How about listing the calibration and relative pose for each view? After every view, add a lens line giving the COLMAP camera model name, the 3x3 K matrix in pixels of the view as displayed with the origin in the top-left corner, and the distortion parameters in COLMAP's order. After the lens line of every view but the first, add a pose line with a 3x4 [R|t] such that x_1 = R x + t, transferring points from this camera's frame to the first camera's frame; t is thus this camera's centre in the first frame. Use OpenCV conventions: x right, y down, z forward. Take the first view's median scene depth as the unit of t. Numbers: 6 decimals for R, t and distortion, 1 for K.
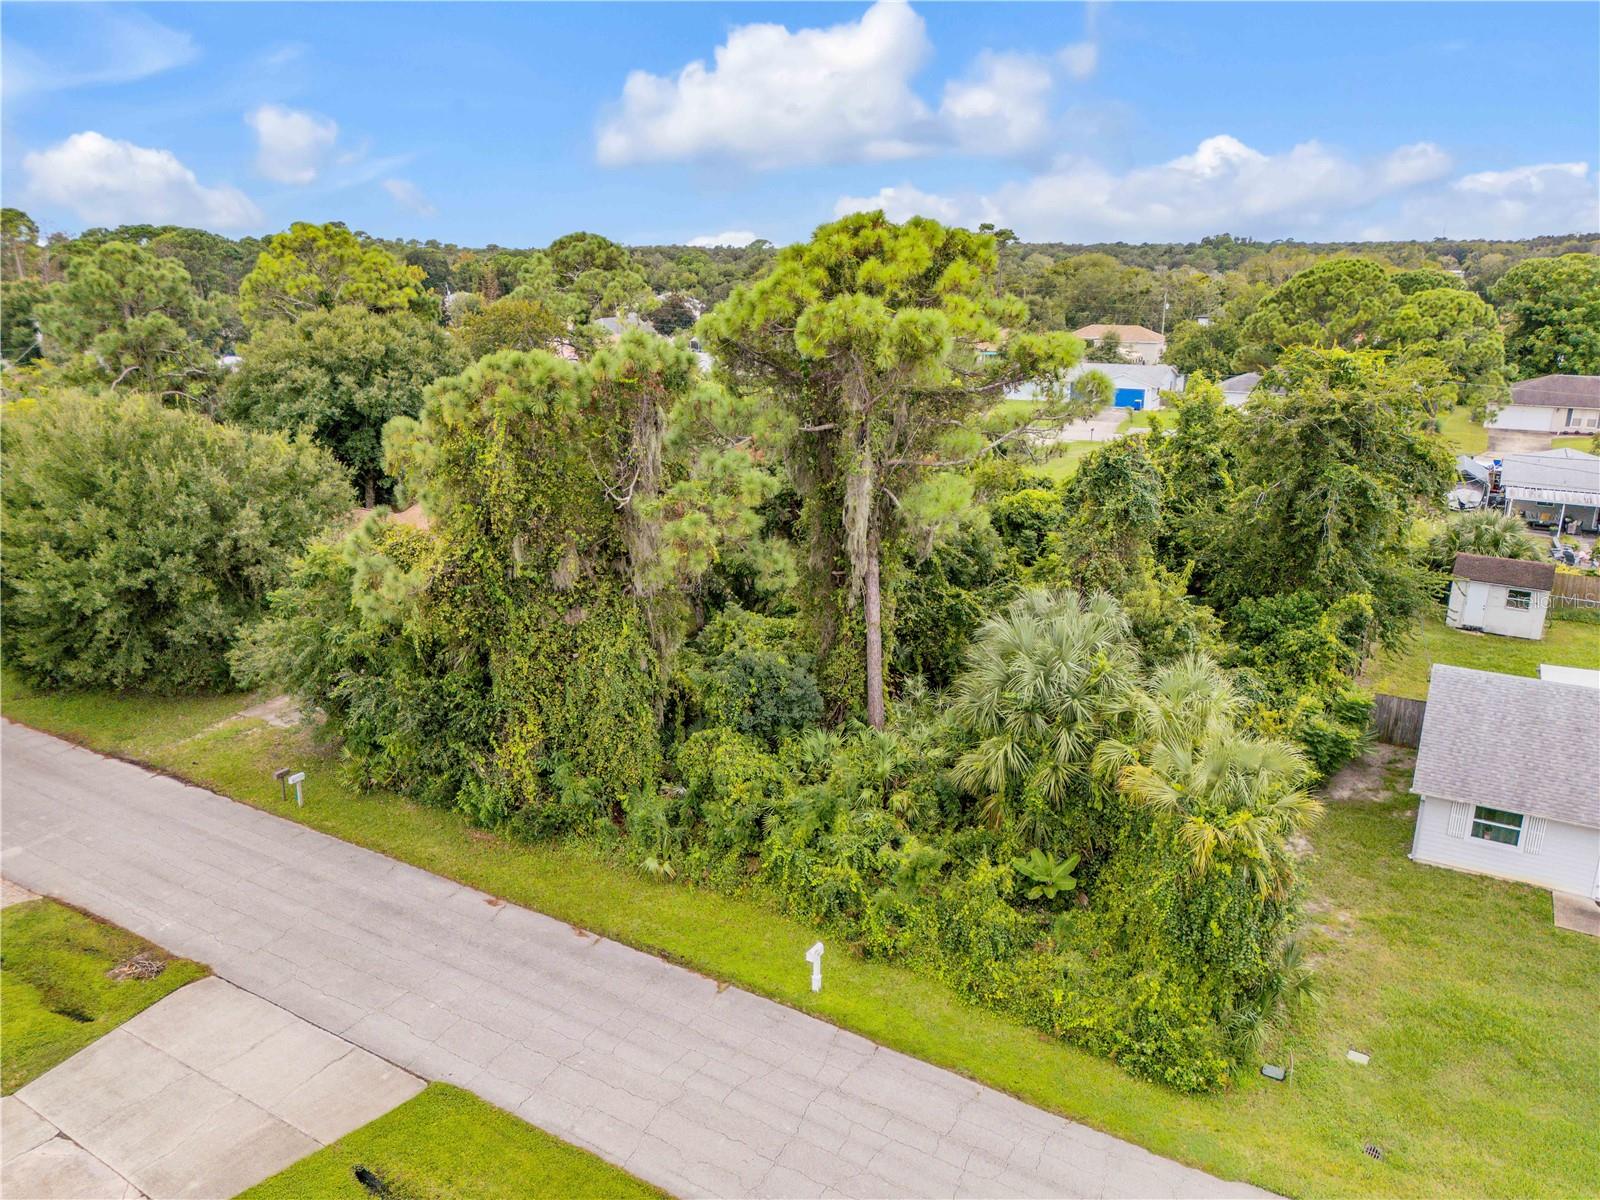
lens RADIAL K [[1118.6, 0, 800.0], [0, 1118.6, 600.0], [0, 0, 1]] dist [0.095612, -0.108941]
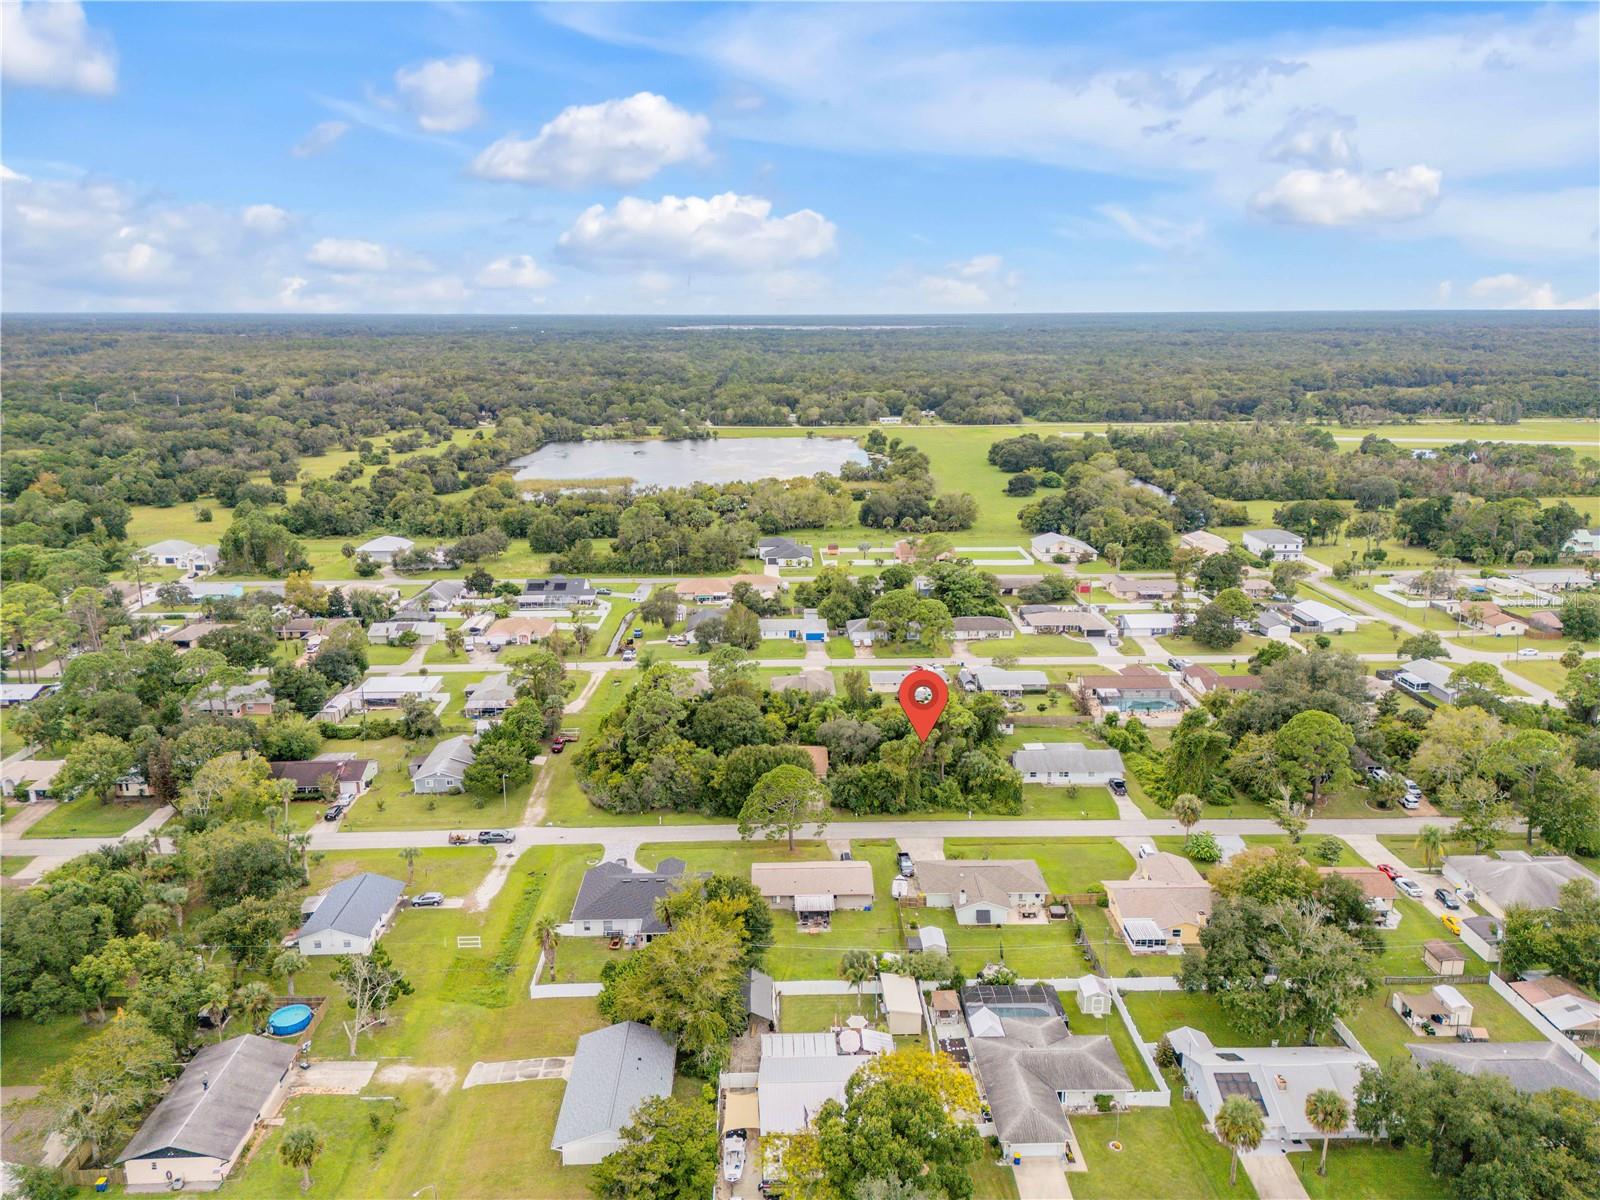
lens RADIAL K [[1118.6, 0, 800.0], [0, 1118.6, 600.0], [0, 0, 1]] dist [0.095612, -0.108941]
pose [[0.841873, -0.128423, 0.524173, -3.665371], [0.153402, 0.988155, -0.004278, -0.944509], [-0.517414, 0.084011, 0.851601, -3.787655]]
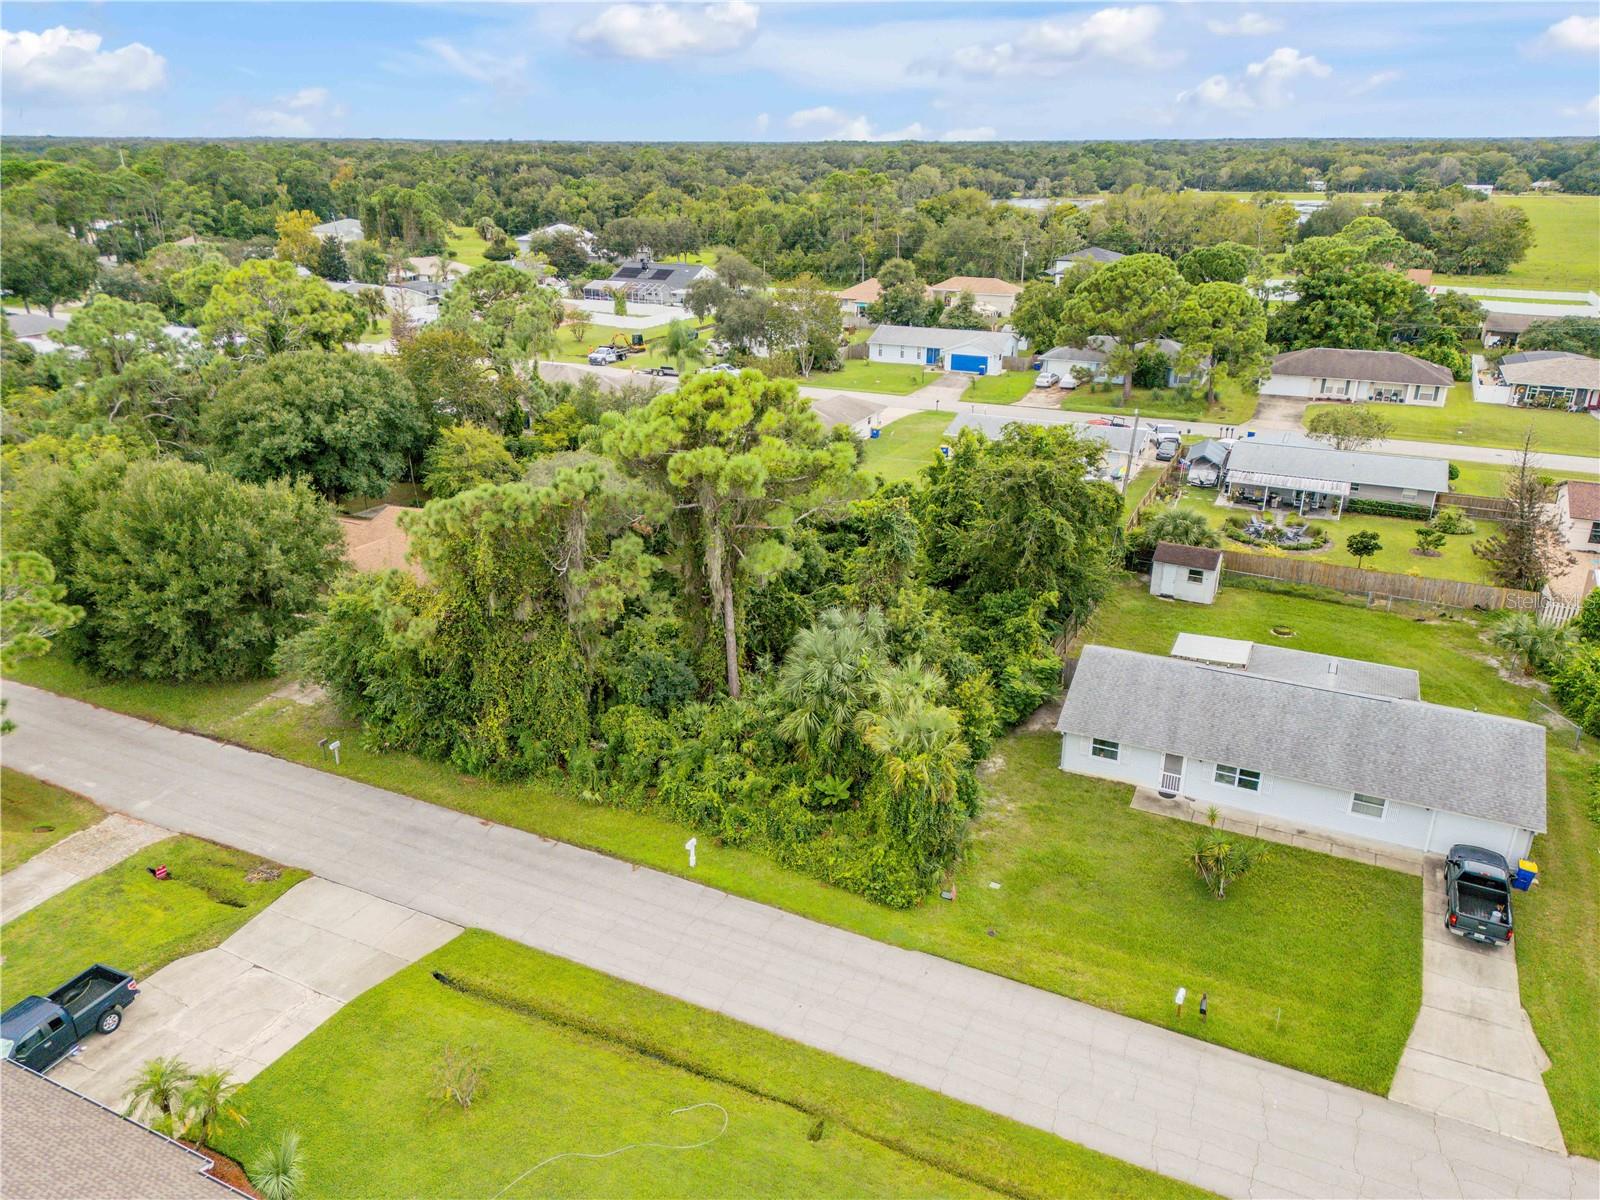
lens RADIAL K [[1118.6, 0, 800.0], [0, 1118.6, 600.0], [0, 0, 1]] dist [0.095612, -0.108941]
pose [[0.996012, -0.028903, 0.084410, 0.037159], [0.021563, 0.996009, 0.086612, -0.159048], [-0.086577, -0.084447, 0.992660, -0.537342]]
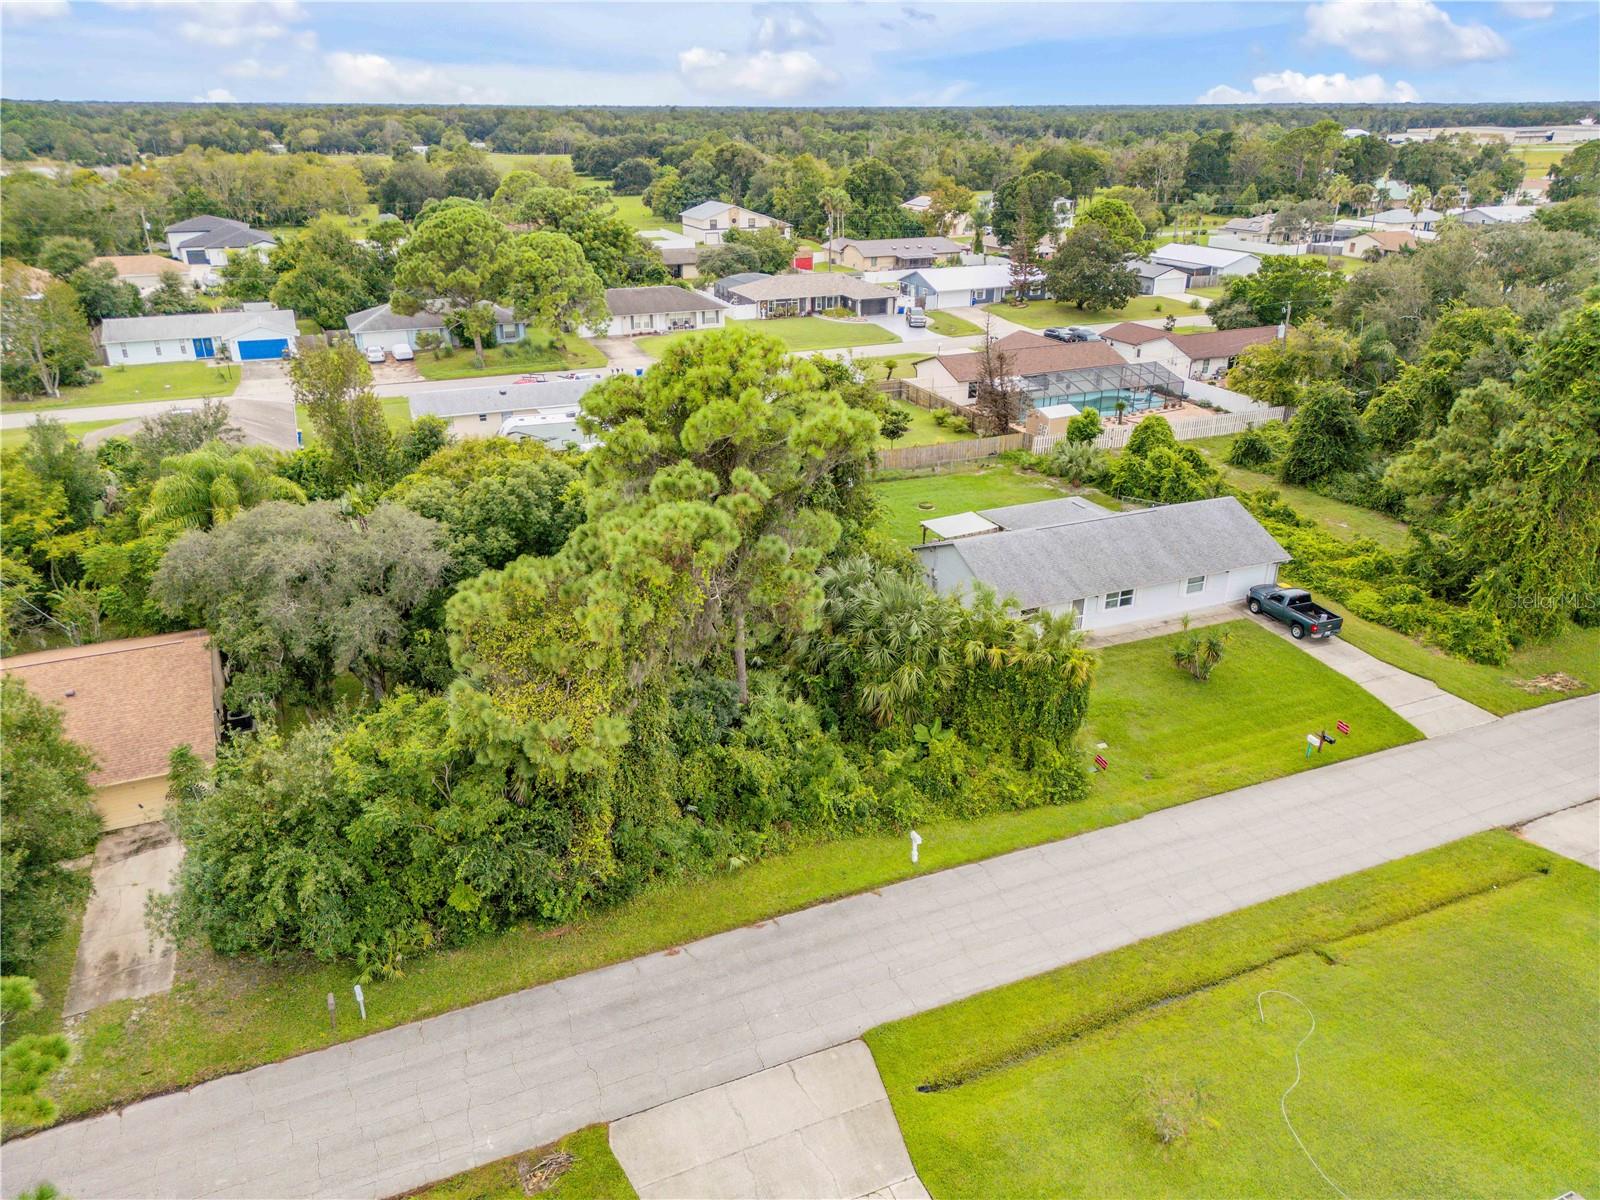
lens RADIAL K [[1118.6, 0, 800.0], [0, 1118.6, 600.0], [0, 0, 1]] dist [0.095612, -0.108941]
pose [[0.584540, -0.318405, 0.746278, -0.935757], [0.234886, 0.946804, 0.219980, -0.307654], [-0.776622, 0.046703, 0.628234, 0.123914]]
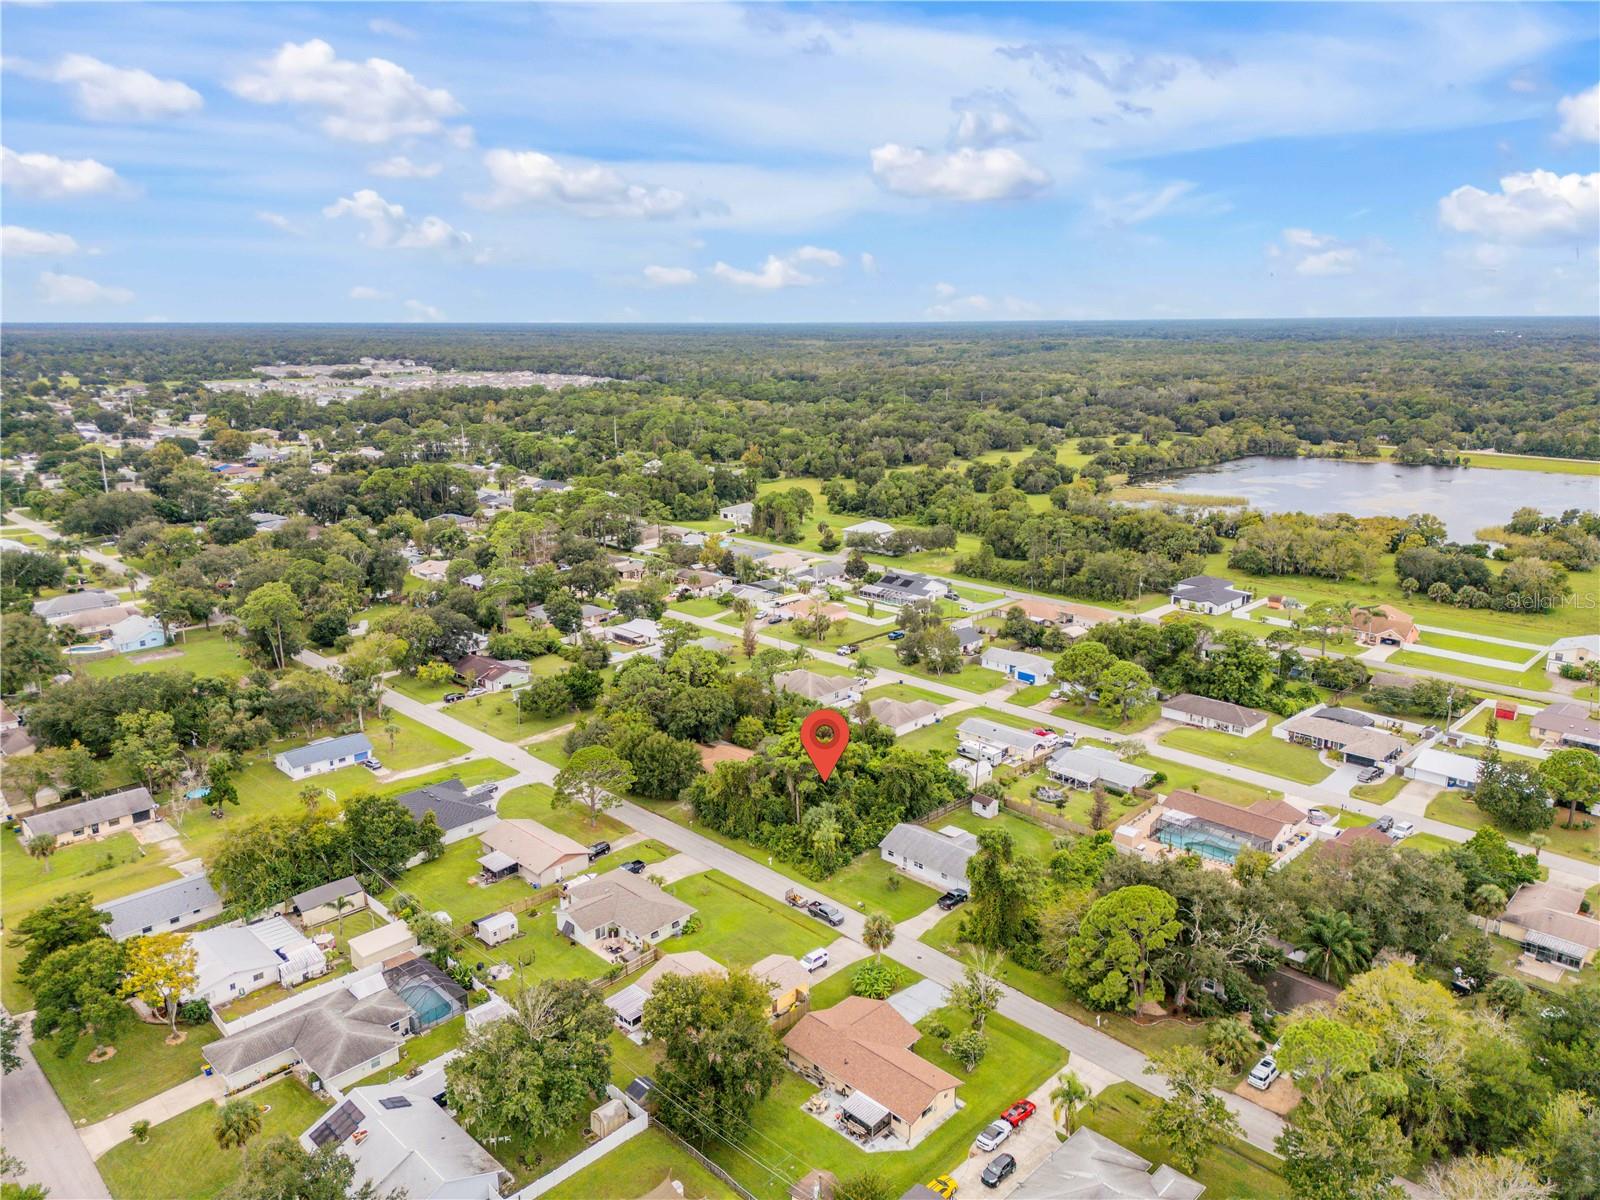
lens RADIAL K [[1118.6, 0, 800.0], [0, 1118.6, 600.0], [0, 0, 1]] dist [0.095612, -0.108941]
pose [[0.970513, 0.061316, -0.233119, 1.345290], [-0.072931, 0.996472, -0.041526, -0.773855], [0.229750, 0.057303, 0.971561, -4.496096]]
